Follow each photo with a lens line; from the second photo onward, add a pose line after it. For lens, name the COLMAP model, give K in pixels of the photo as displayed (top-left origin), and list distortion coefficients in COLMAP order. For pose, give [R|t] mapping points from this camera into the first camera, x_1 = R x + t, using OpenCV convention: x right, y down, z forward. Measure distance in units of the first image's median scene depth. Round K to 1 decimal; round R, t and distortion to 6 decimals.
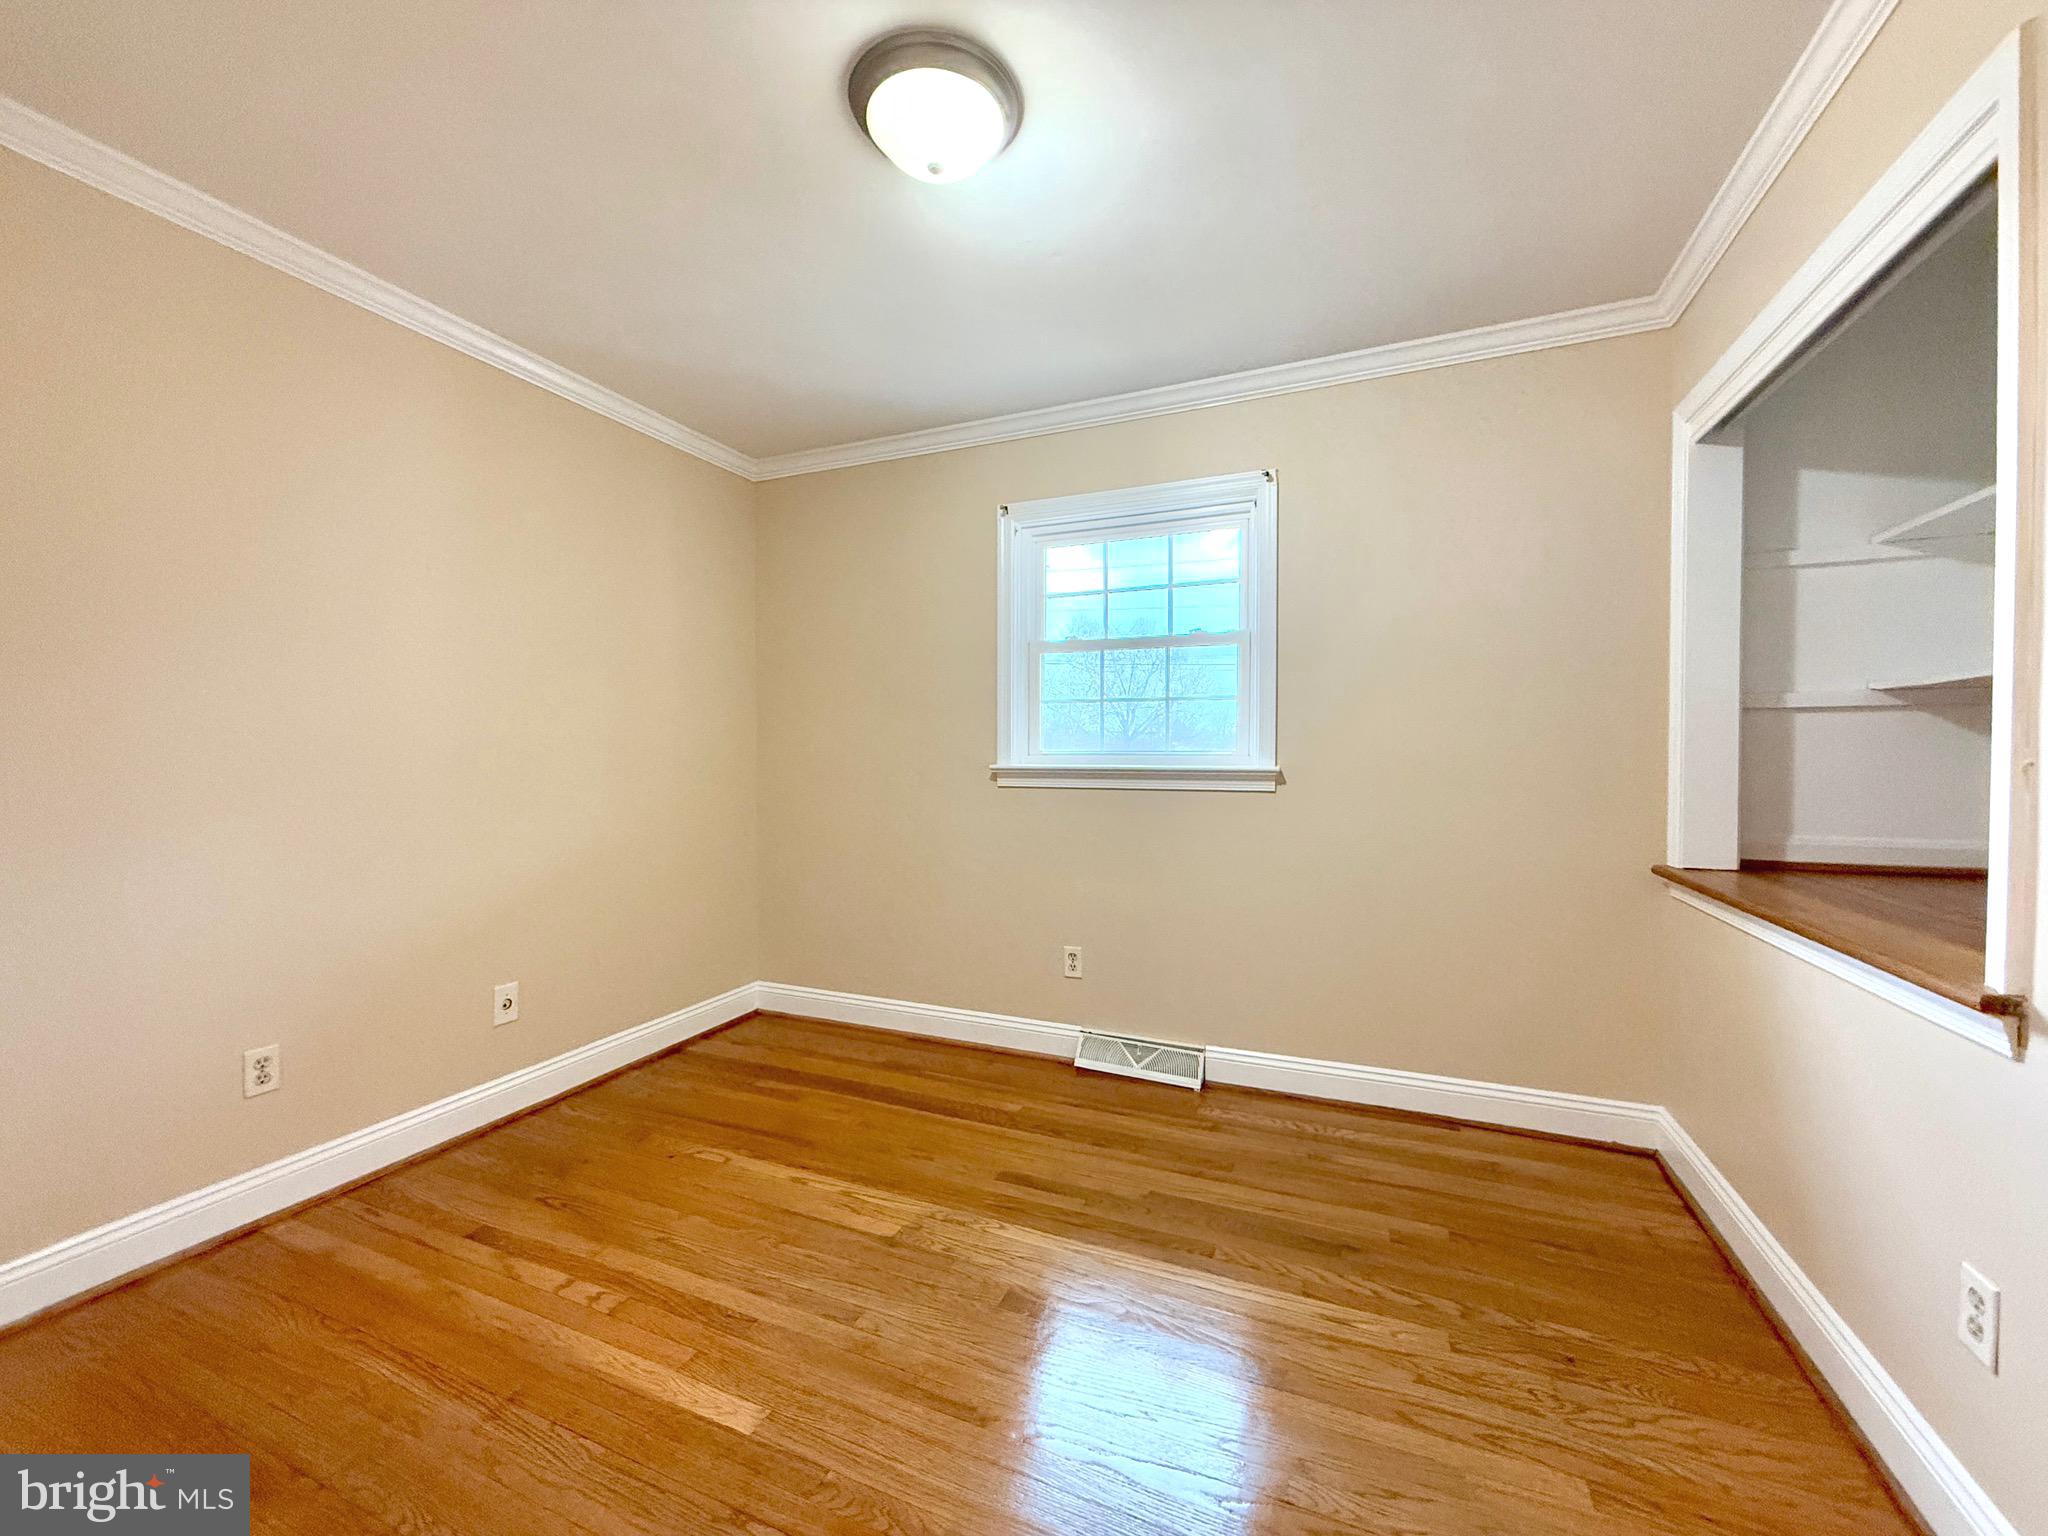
lens RADIAL K [[769.5, 0, 1020.3], [0, 769.5, 760.8], [0, 0, 1]] dist [0.000787, 0.000044]
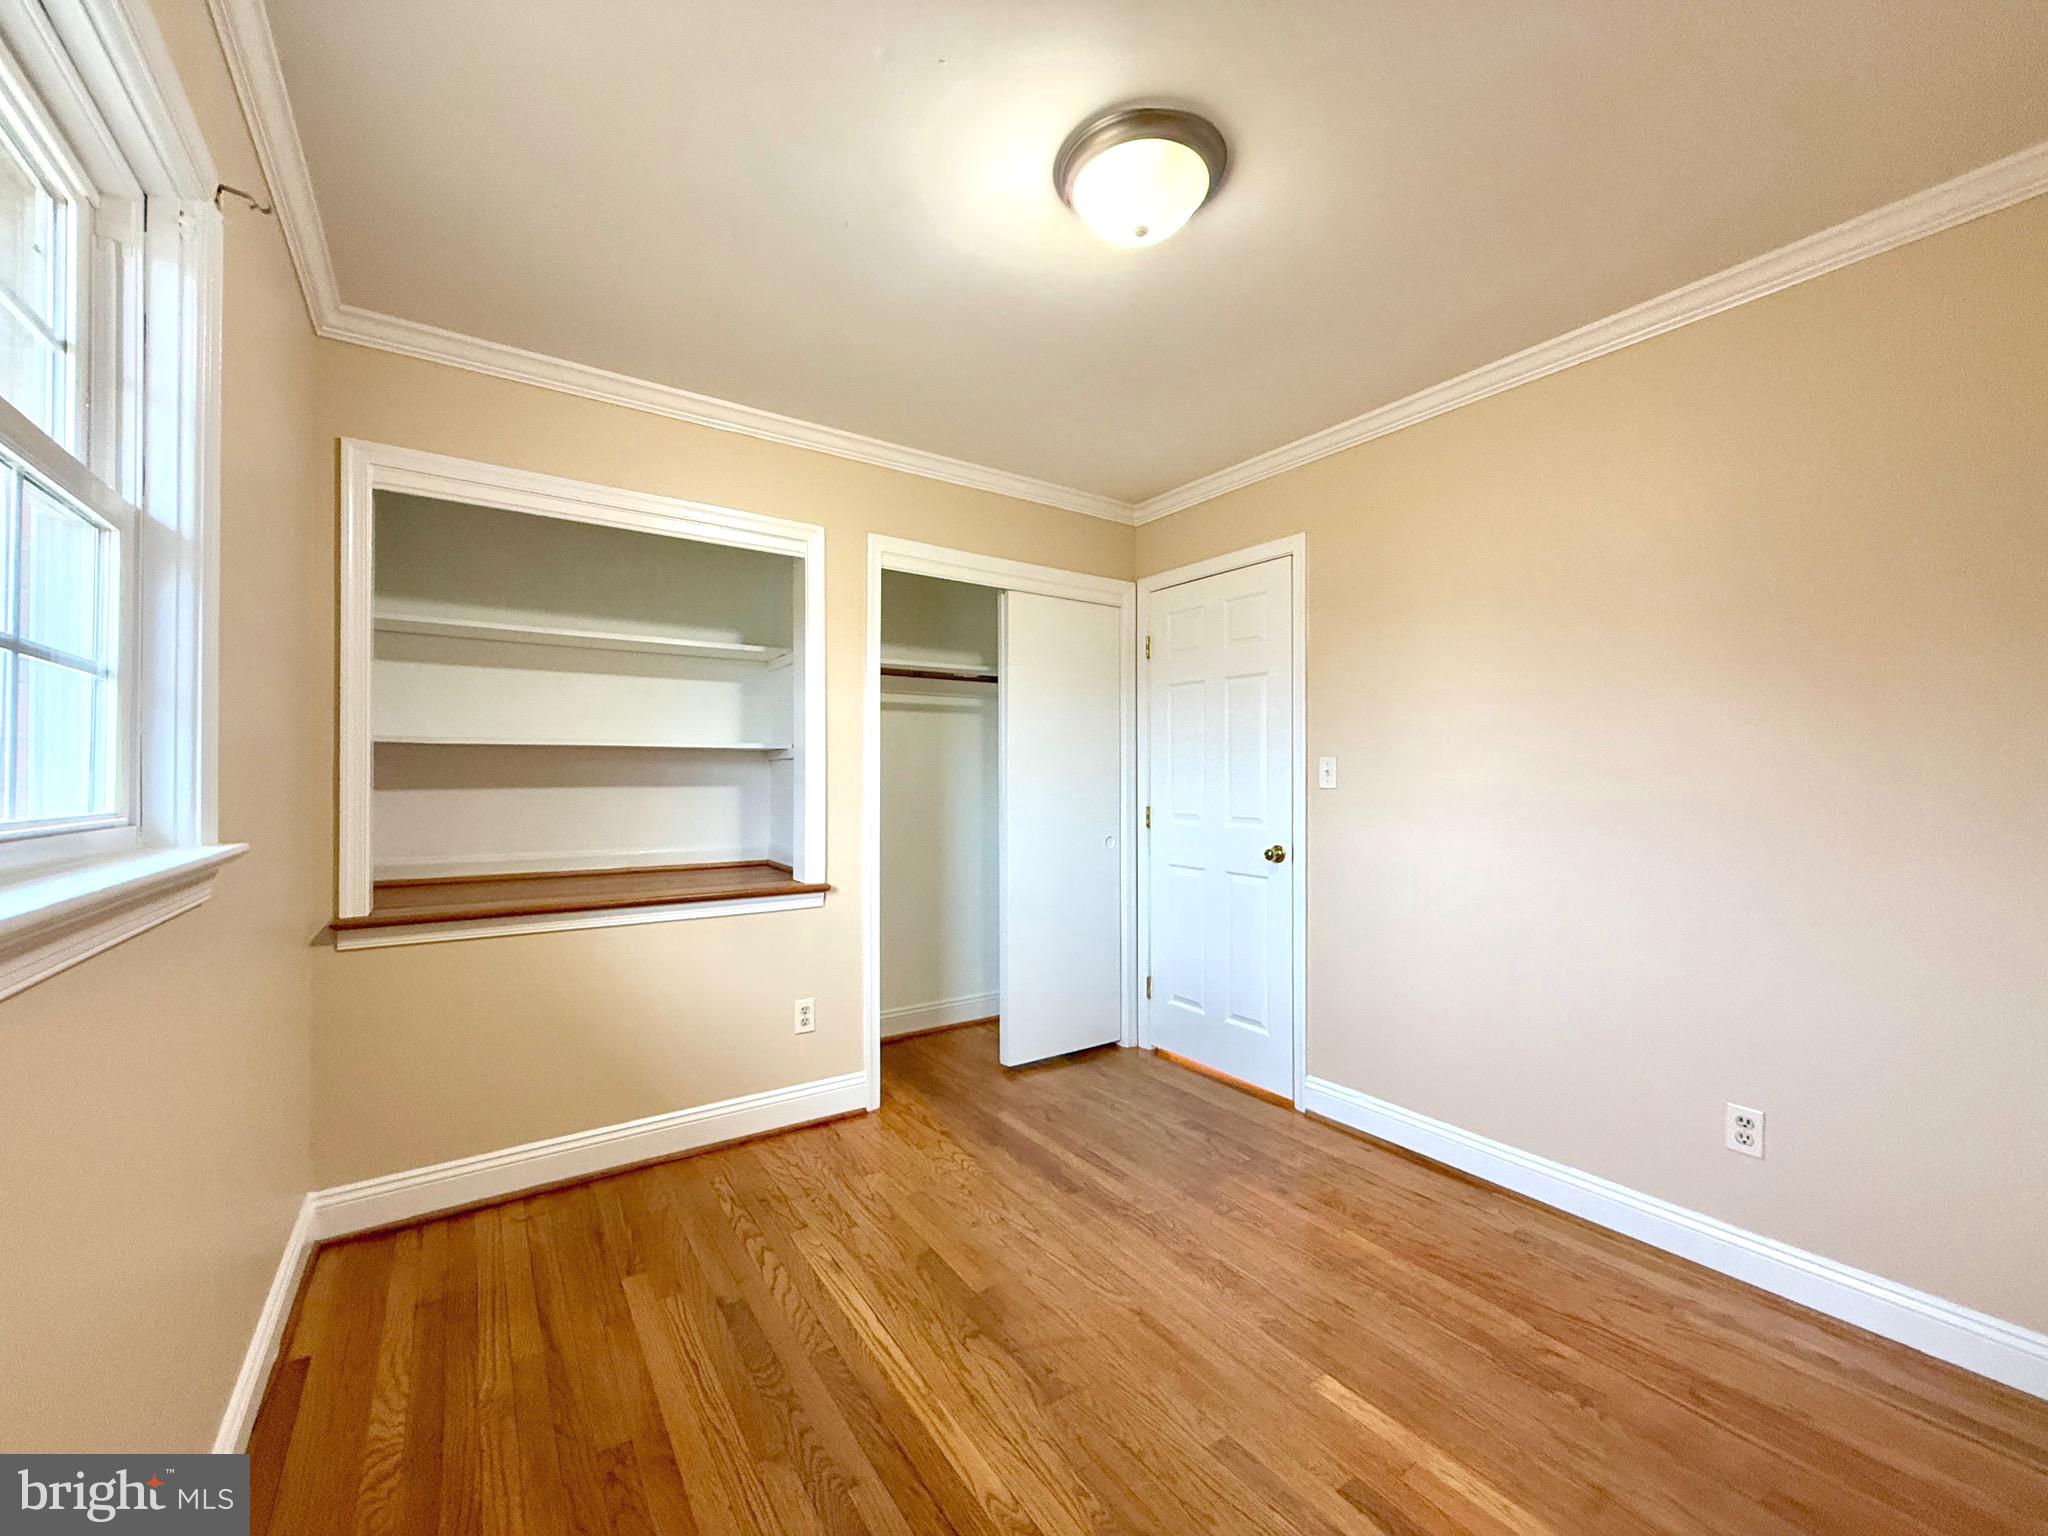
lens RADIAL K [[814.1, 0, 1020.5], [0, 814.1, 766.0], [0, 0, 1]] dist [0.001349, 0.000081]
pose [[-0.839370, 0.004134, 0.543545, -0.521075], [0.004230, 0.999990, -0.001074, -0.057407], [-0.543544, 0.001398, -0.839380, 1.868608]]
